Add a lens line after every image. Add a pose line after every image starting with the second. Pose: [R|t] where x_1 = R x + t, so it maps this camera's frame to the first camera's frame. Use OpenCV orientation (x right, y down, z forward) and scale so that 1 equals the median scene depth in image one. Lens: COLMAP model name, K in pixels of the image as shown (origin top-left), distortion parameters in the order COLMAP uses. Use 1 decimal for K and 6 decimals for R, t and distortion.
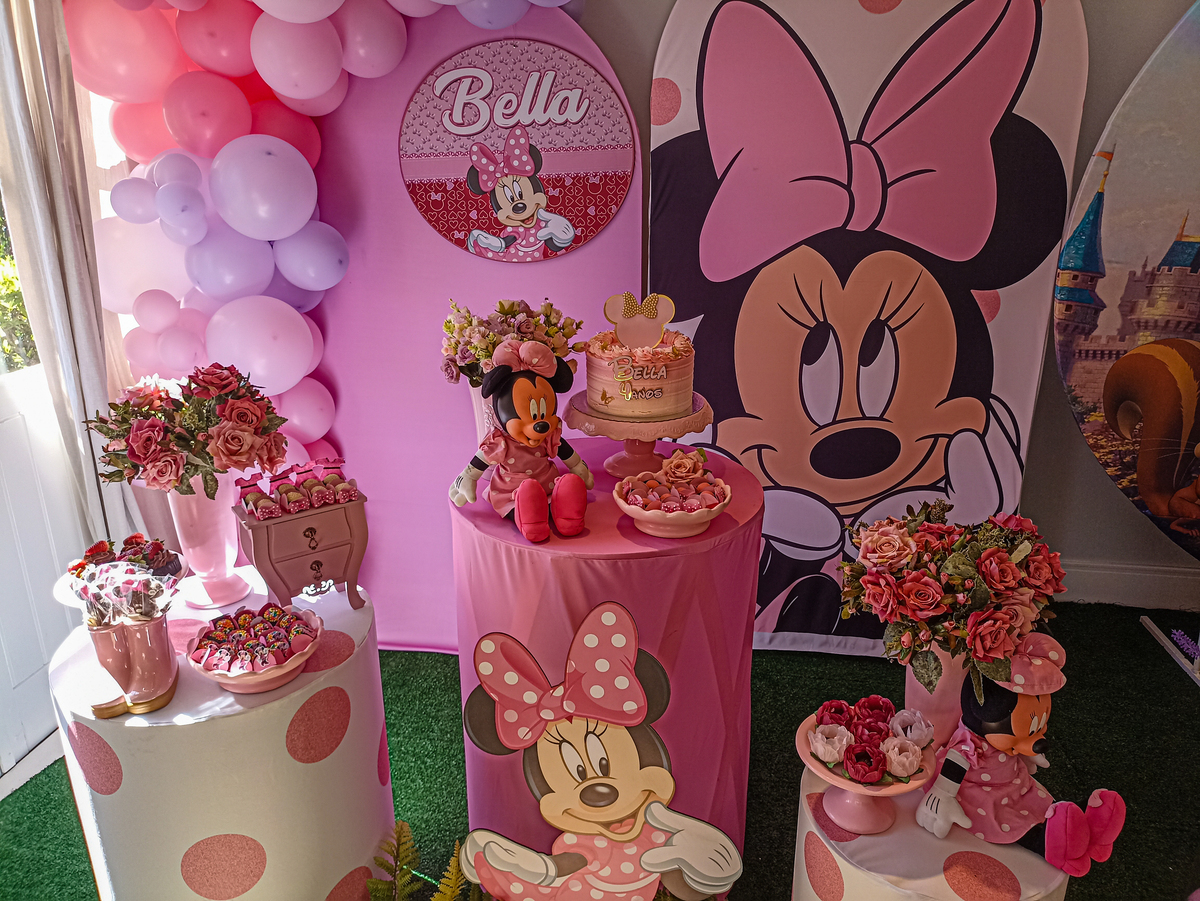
lens RADIAL K [[893.4, 0, 602.6], [0, 893.4, 441.6], [0, 0, 1]] dist [0.014500, -0.014541]
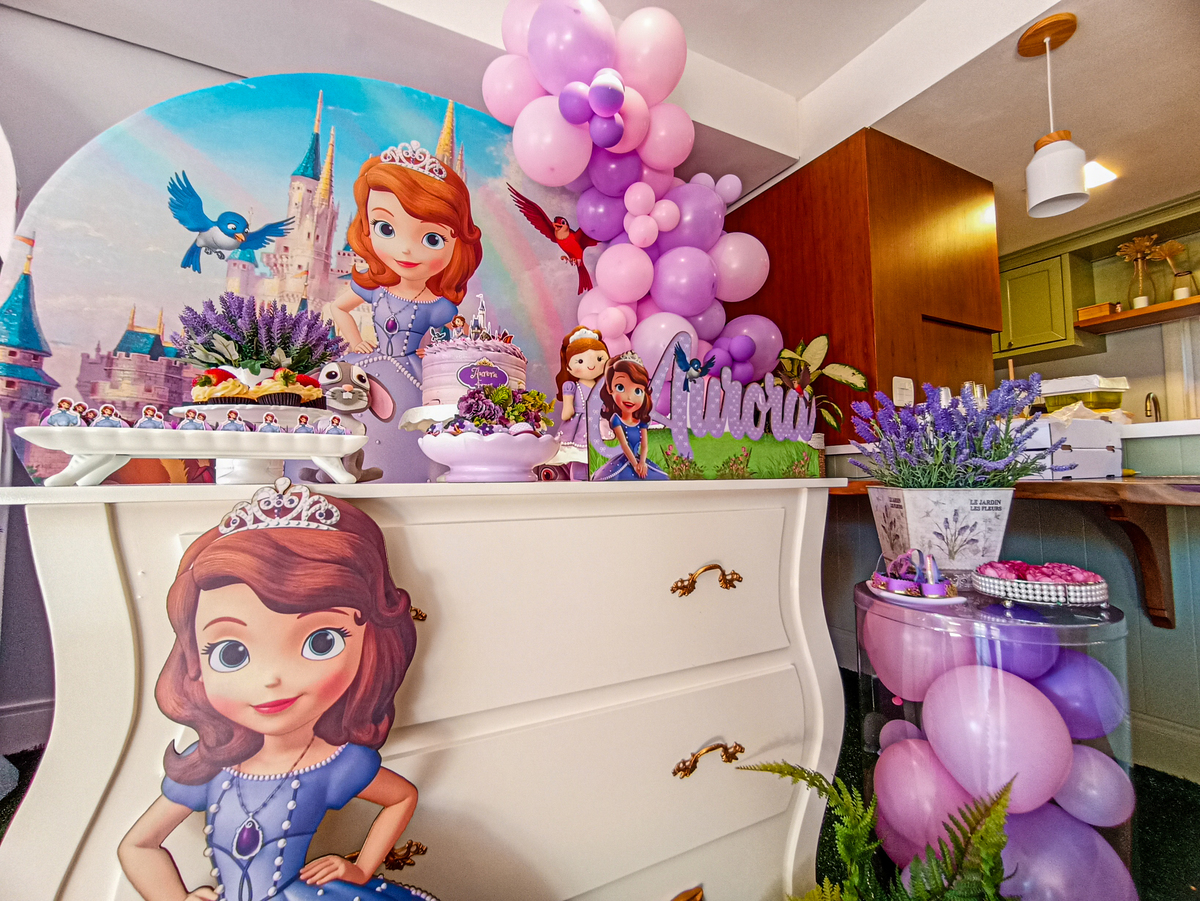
lens RADIAL K [[541.5, 0, 596.8], [0, 541.5, 443.6], [0, 0, 1]] dist [-0.033645, 0.018091]
pose [[0.808340, 0.034615, 0.587697, 0.691518], [0.195618, 0.925756, -0.323587, 0.227515], [-0.555265, 0.376533, 0.741555, 0.221902]]
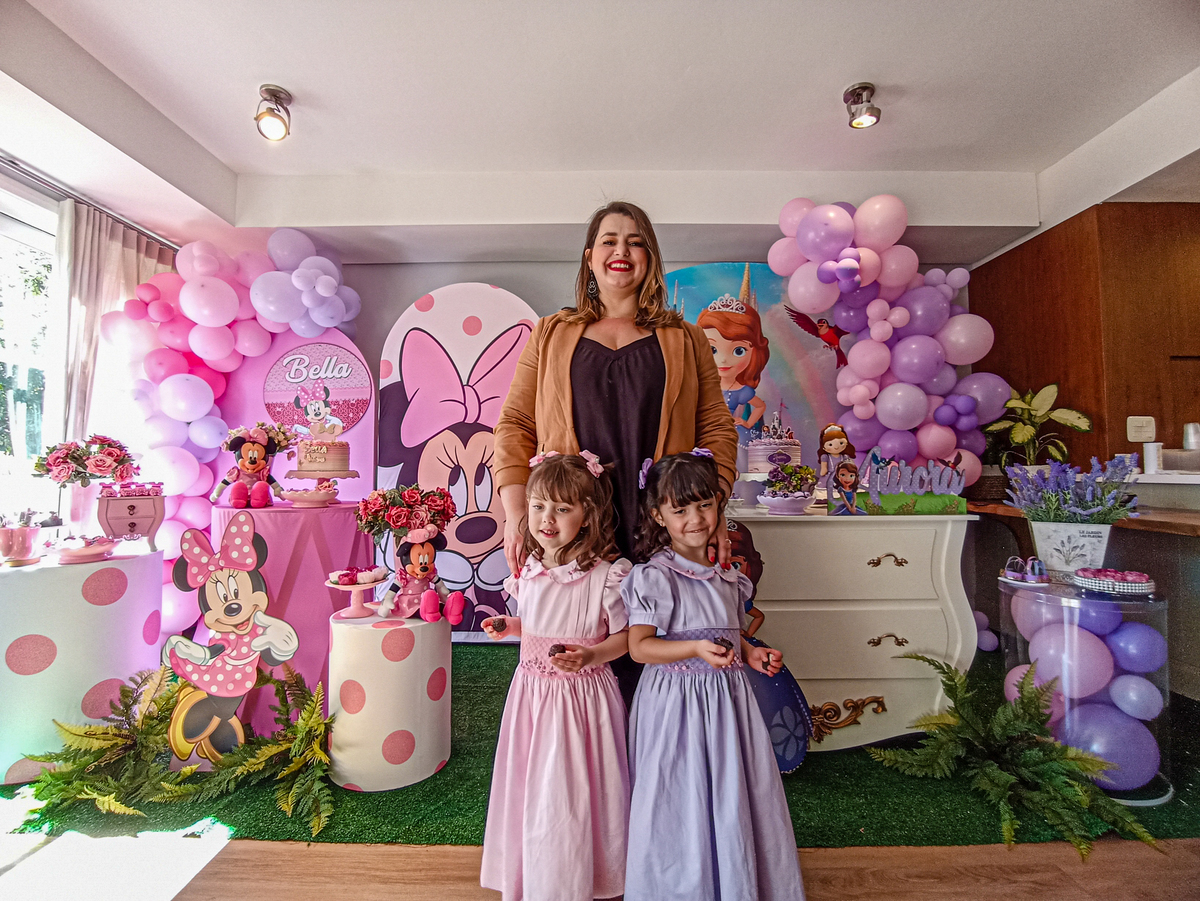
lens RADIAL K [[548.1, 0, 596.3], [0, 548.1, 440.5], [0, 0, 1]] dist [-0.028826, 0.004525]
pose [[0.989903, 0.013103, 0.141136, 0.413563], [0.040151, 0.929014, -0.367859, 0.326192], [-0.135938, 0.369812, 0.919108, -0.283325]]
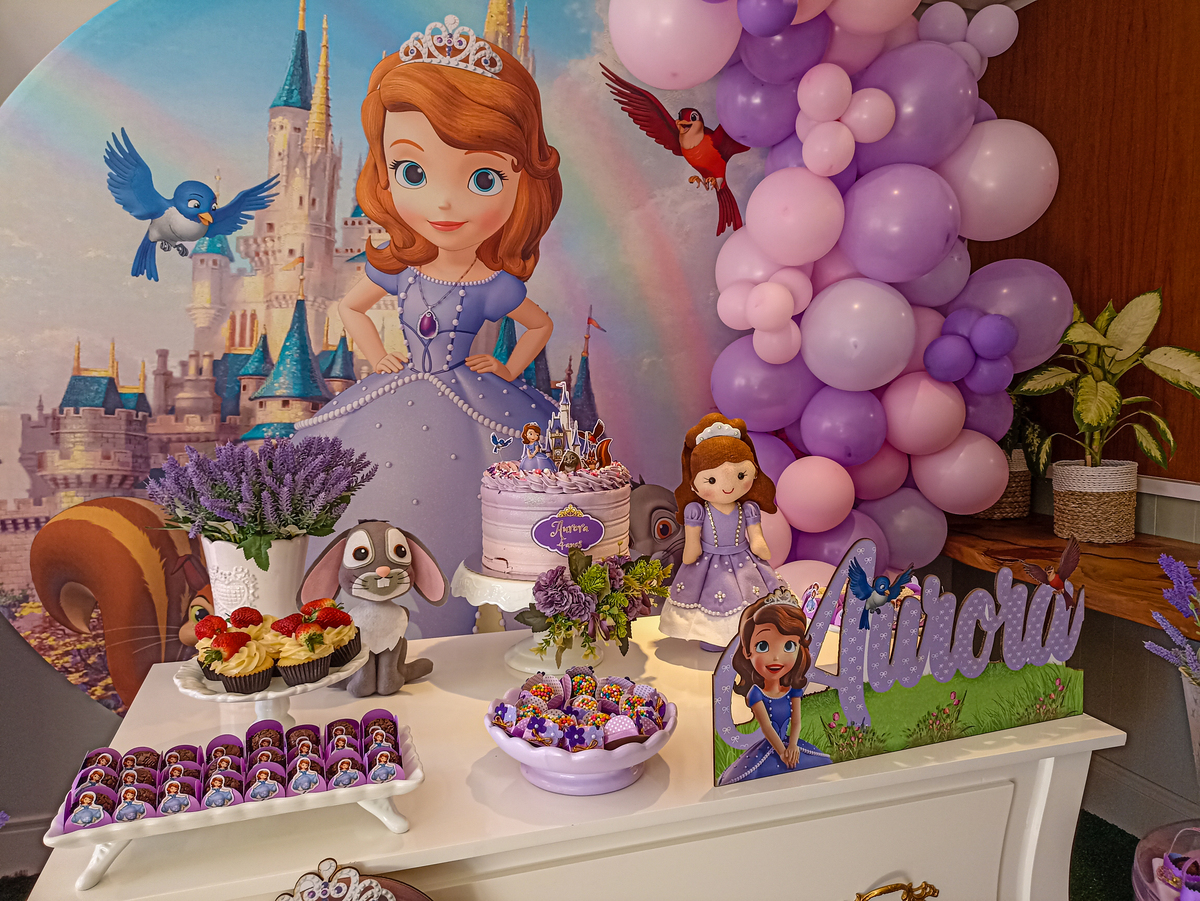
lens RADIAL K [[893.4, 0, 604.1], [0, 893.4, 445.6], [0, 0, 1]] dist [0.014500, -0.014541]
pose [[0.893821, -0.041259, 0.446521, 0.668912], [0.143897, 0.969487, -0.198464, 0.059547], [-0.424708, 0.241644, 0.872485, 0.114485]]
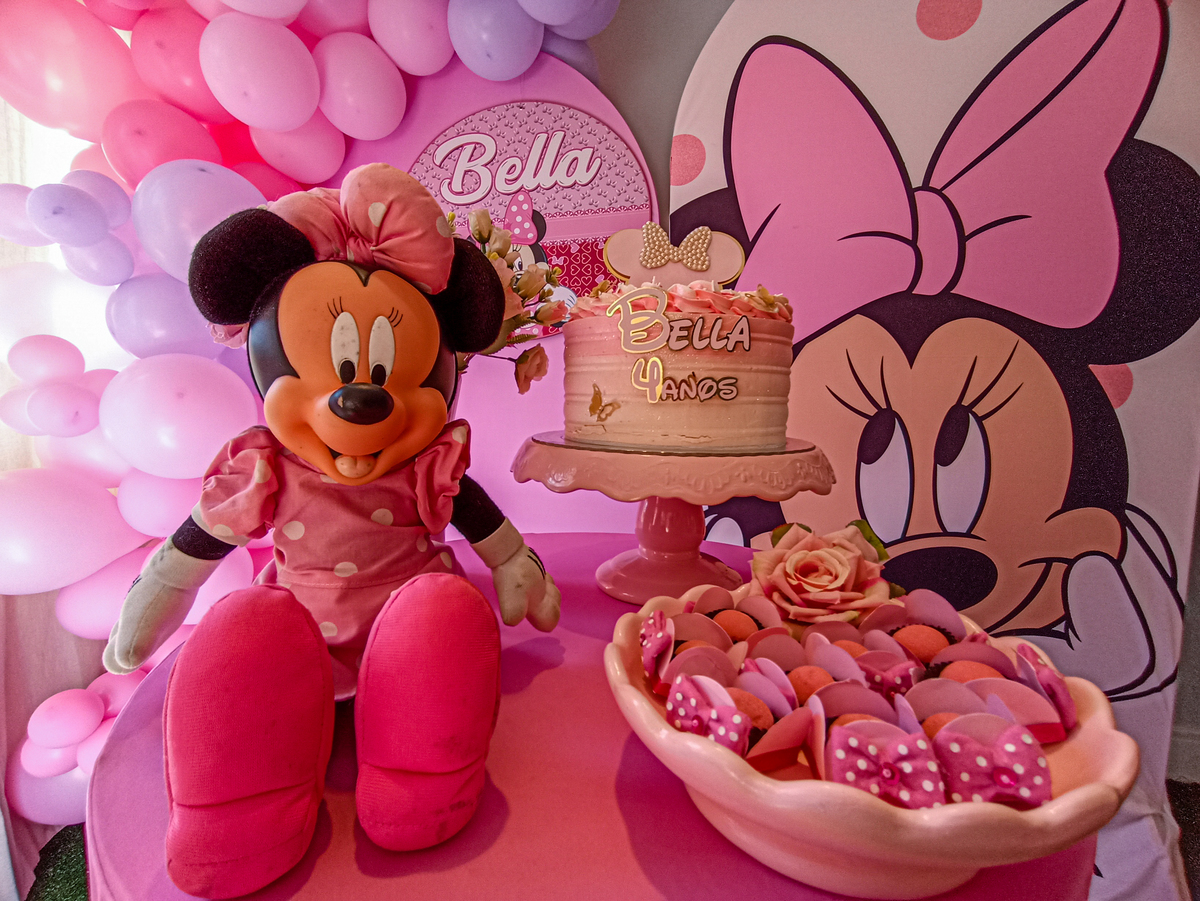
lens RADIAL K [[541.5, 0, 597.3], [0, 541.5, 441.6], [0, 0, 1]] dist [-0.033645, 0.018091]
pose [[0.998912, 0.024817, -0.039476, 0.009746], [-0.033986, 0.967129, -0.252003, 0.025025], [0.031924, 0.253071, 0.966921, 0.572412]]
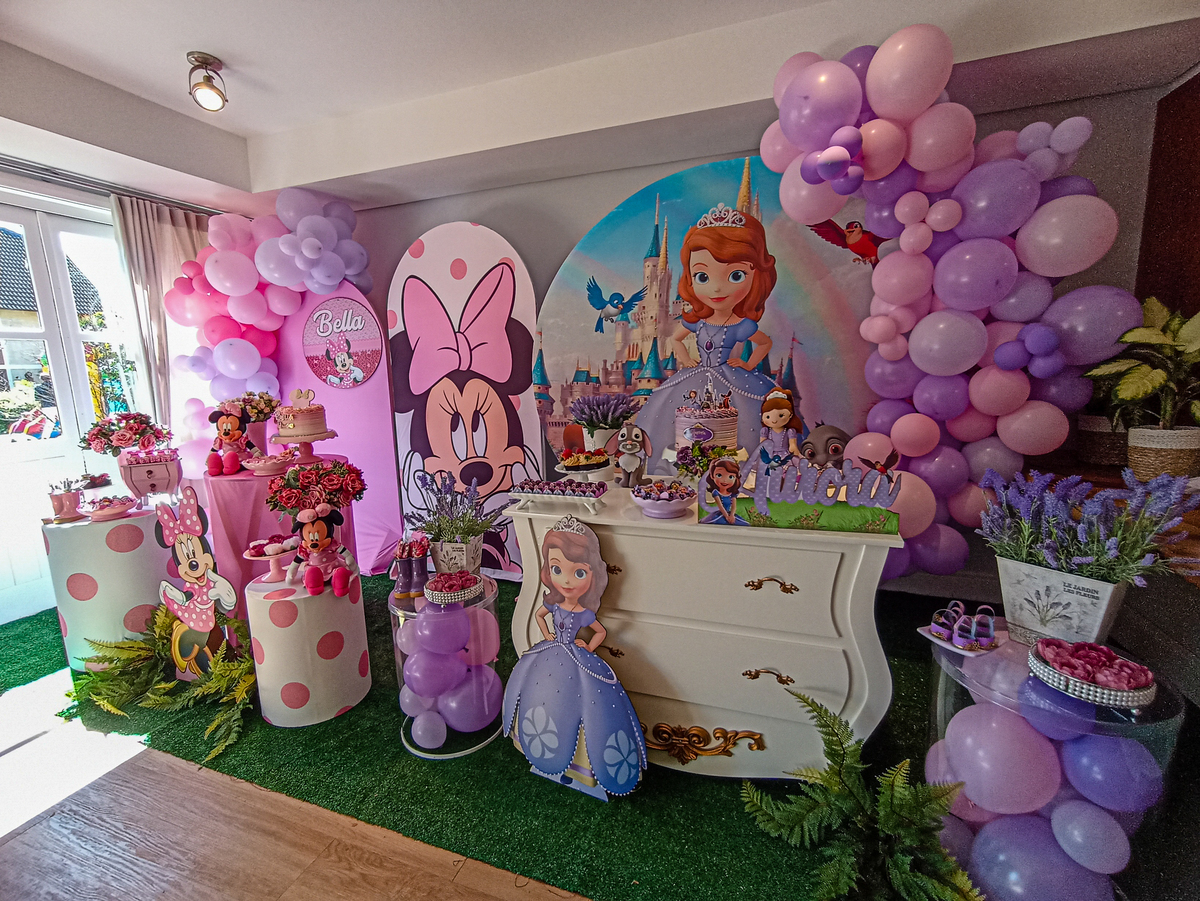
lens RADIAL K [[541.5, 0, 595.5], [0, 541.5, 442.0], [0, 0, 1]] dist [-0.033645, 0.018091]
pose [[0.979962, 0.006749, -0.199072, 0.899938], [-0.040334, 0.985445, -0.165140, 0.153492], [0.195060, 0.169860, 0.965971, -0.211981]]
